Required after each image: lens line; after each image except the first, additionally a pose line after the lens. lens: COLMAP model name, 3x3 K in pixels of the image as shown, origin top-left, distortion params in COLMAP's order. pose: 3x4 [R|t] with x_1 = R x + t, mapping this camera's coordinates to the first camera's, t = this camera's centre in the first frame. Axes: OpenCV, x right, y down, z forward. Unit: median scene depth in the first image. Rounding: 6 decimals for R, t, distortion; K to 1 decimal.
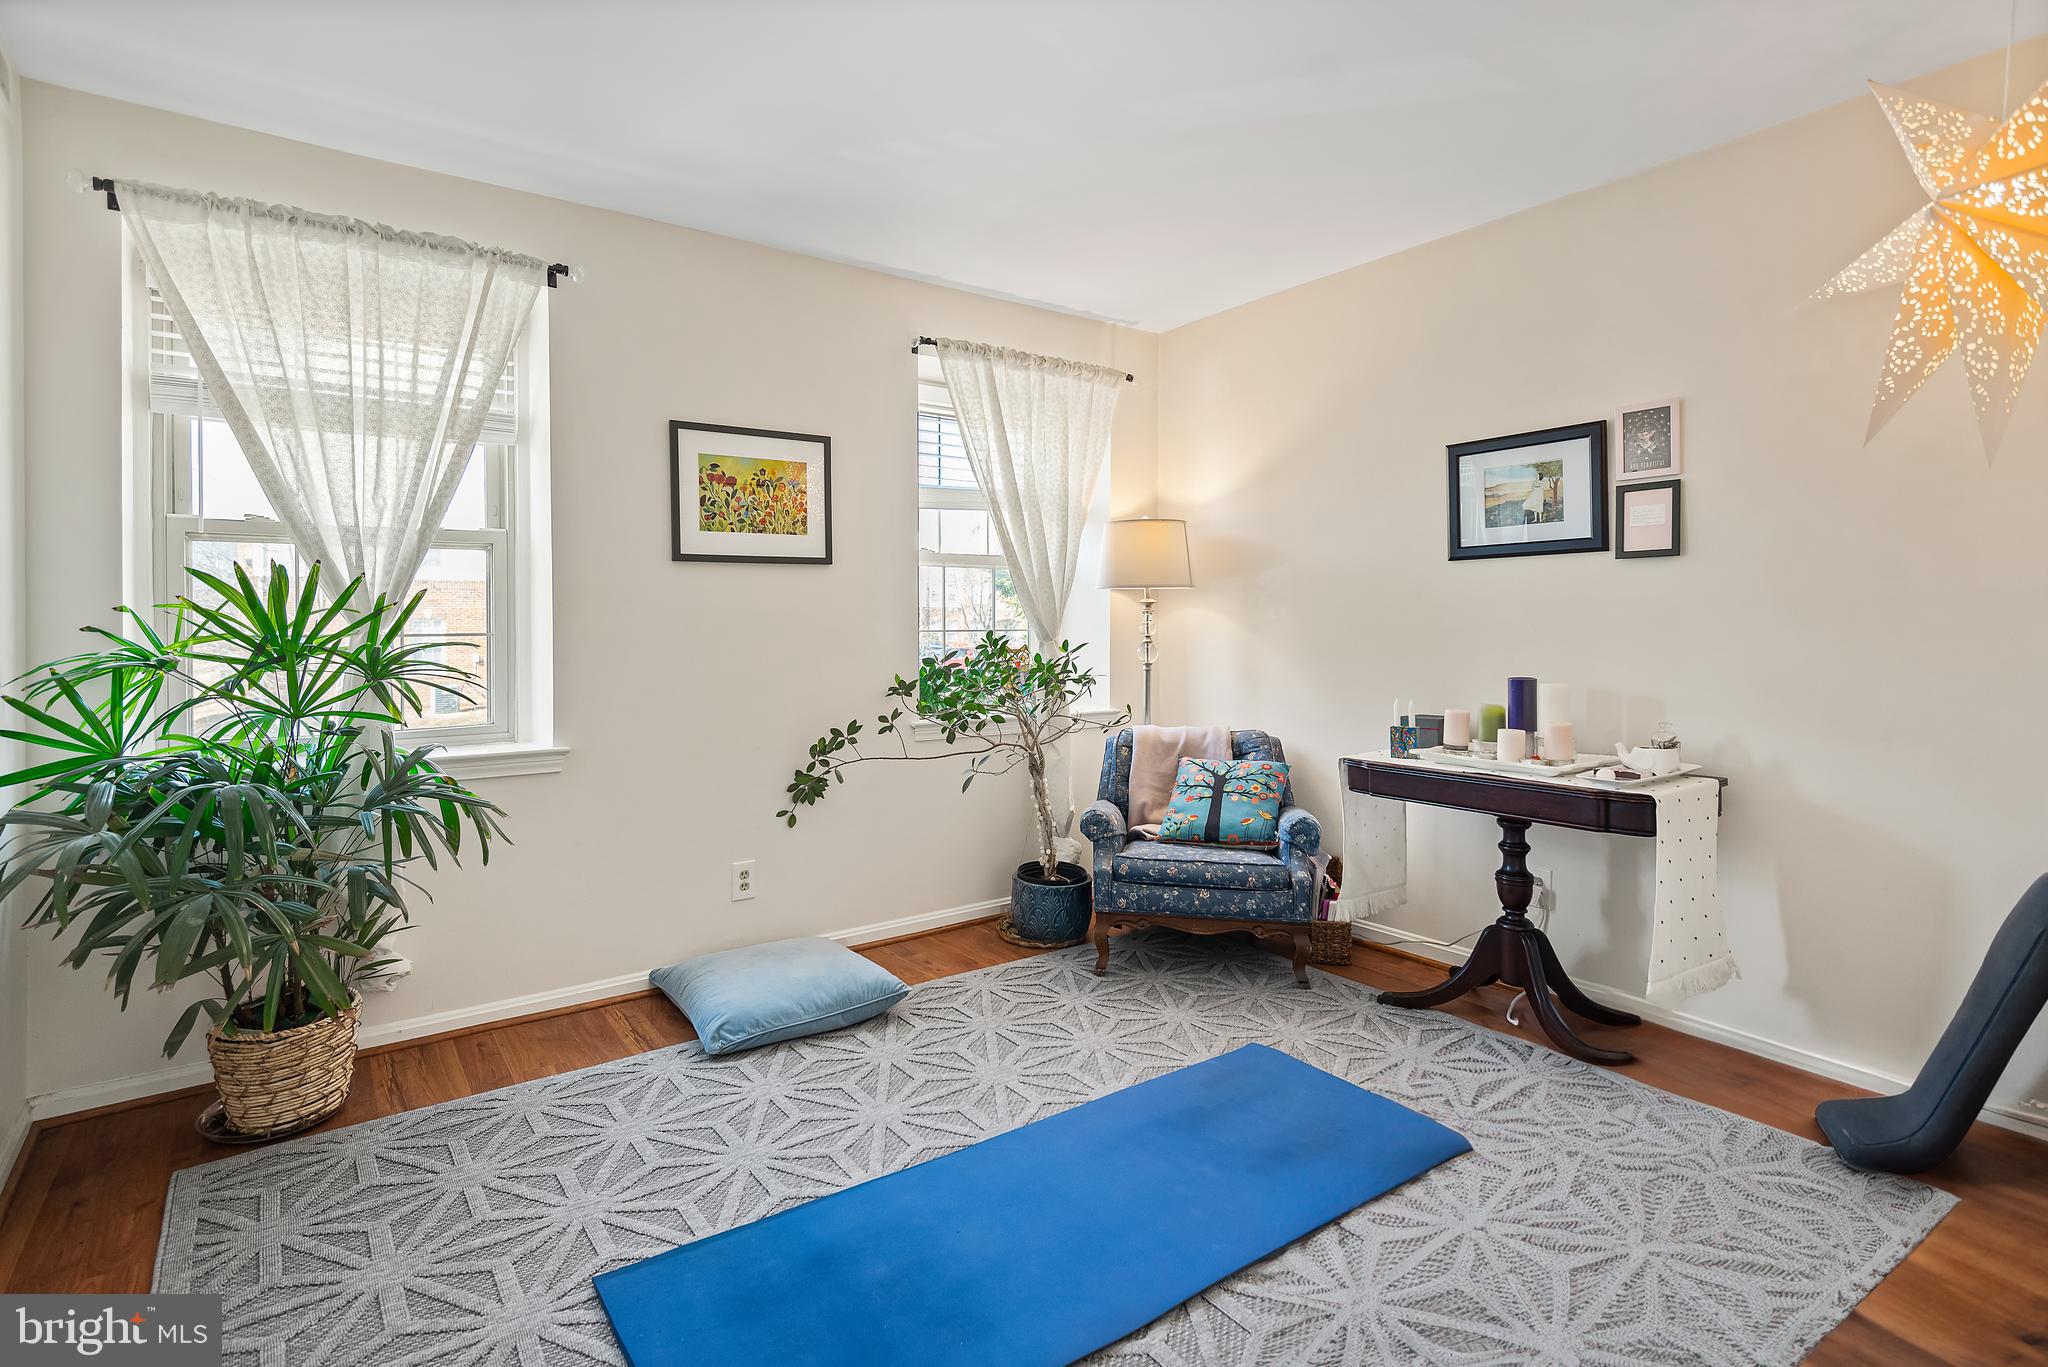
lens RADIAL K [[1026.3, 0, 1027.7], [0, 1026.3, 663.3], [0, 0, 1]] dist [0.037149, -0.029113]
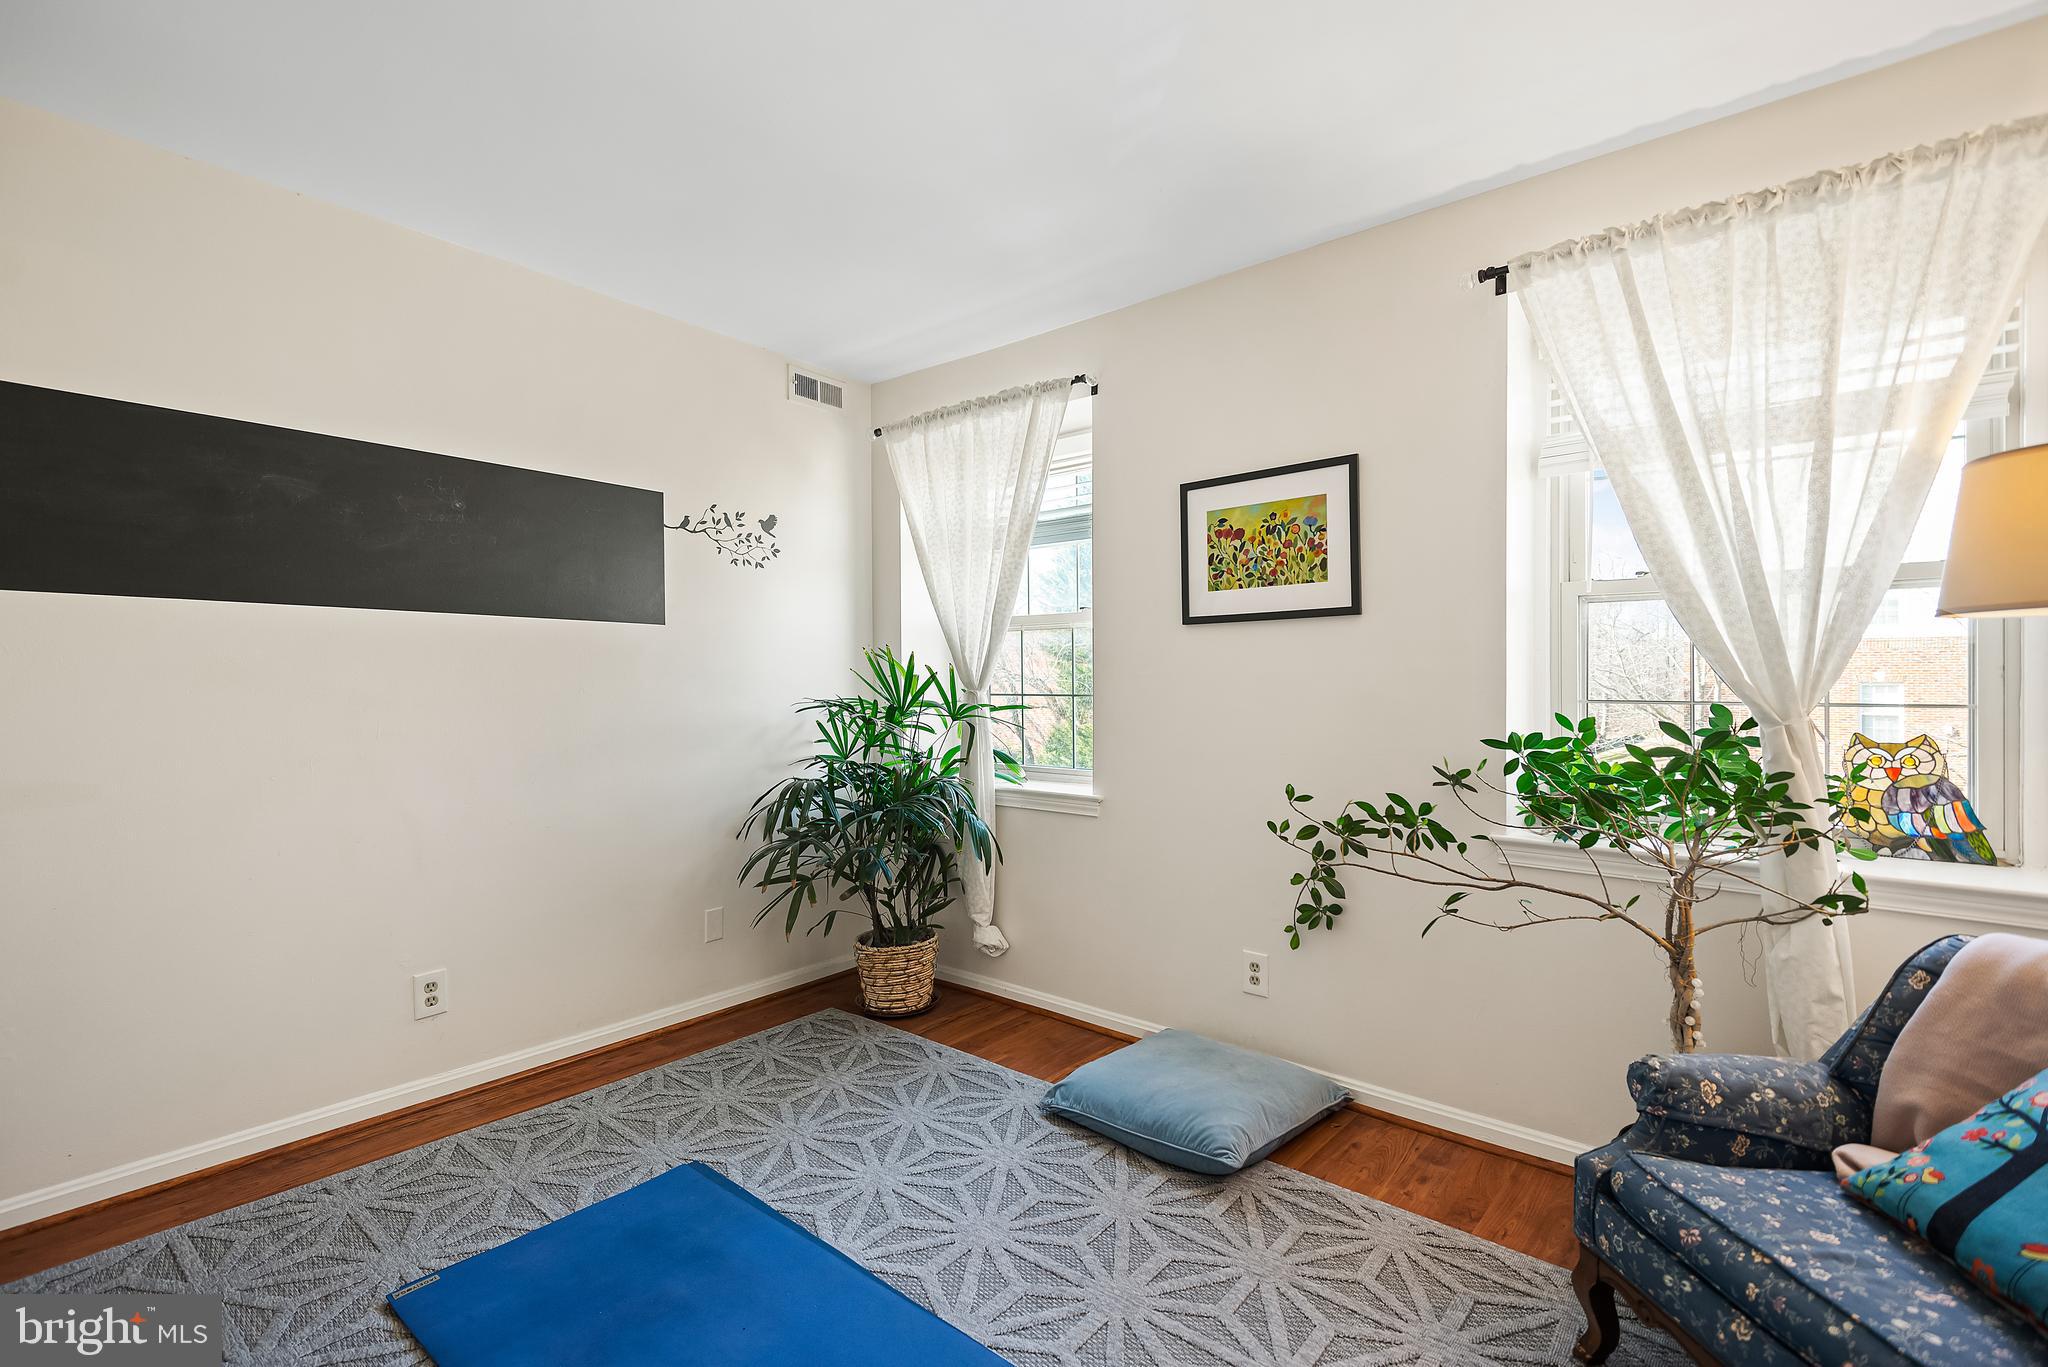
lens RADIAL K [[938.6, 0, 956.7], [0, 938.6, 692.1], [0, 0, 1]] dist [0.037318, -0.013743]
pose [[0.208349, 0.013160, -0.977966, 0.513955], [-0.042319, 0.999094, 0.004428, -0.029523], [0.977139, 0.040464, 0.208717, 0.614721]]
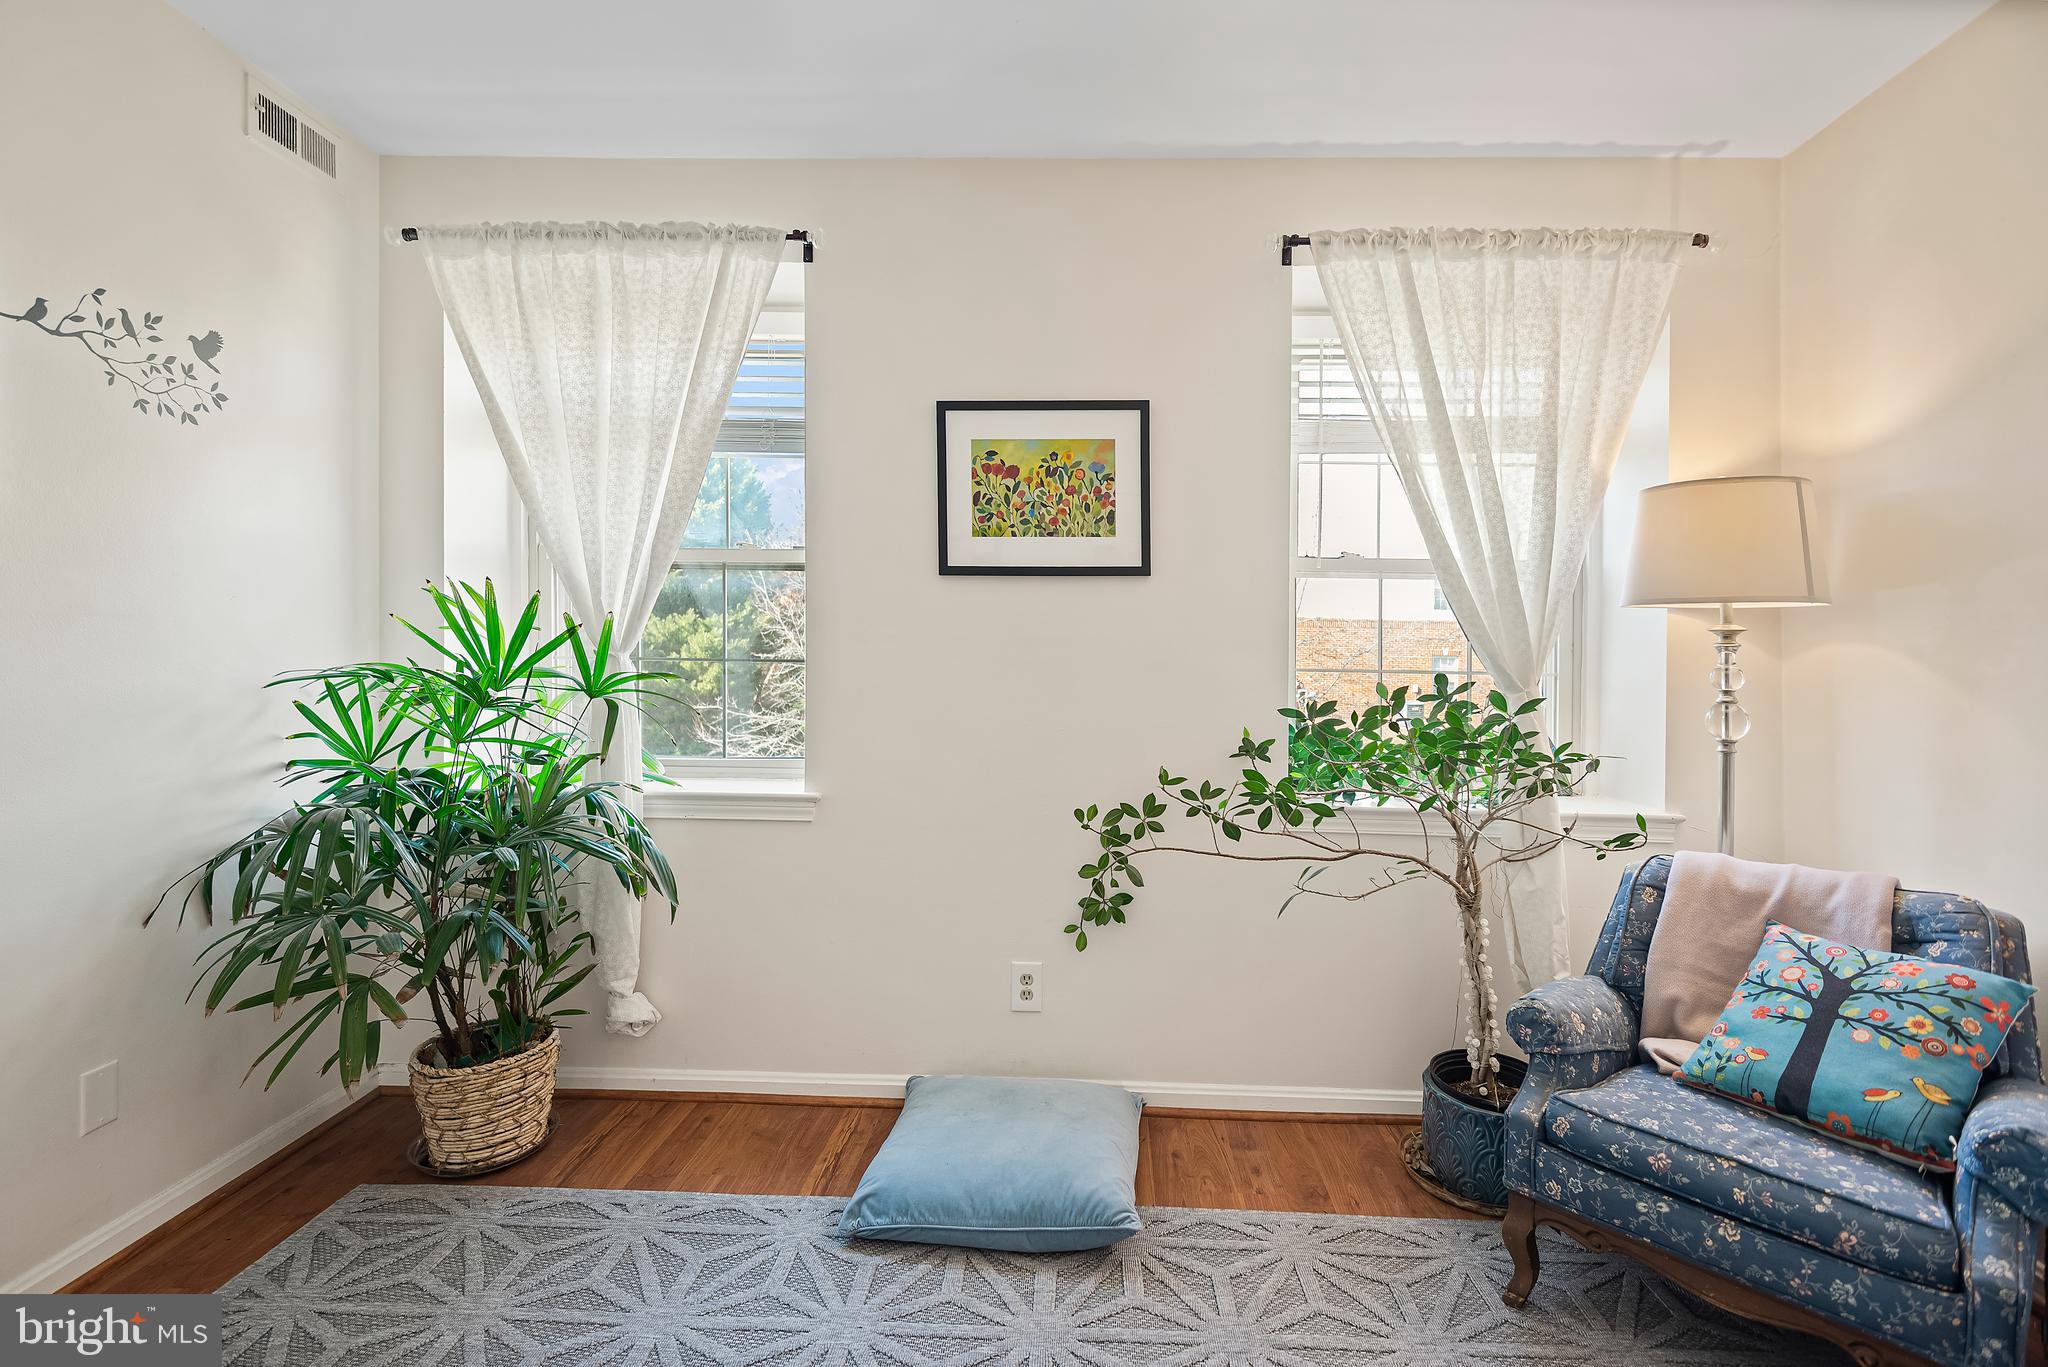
lens RADIAL K [[1026.3, 0, 1027.7], [0, 1026.3, 663.3], [0, 0, 1]] dist [0.037149, -0.029113]
pose [[0.788413, 0.024288, -0.614667, 0.214095], [-0.044646, 0.998844, -0.017798, -0.019308], [0.613524, 0.041475, 0.788586, 0.421646]]
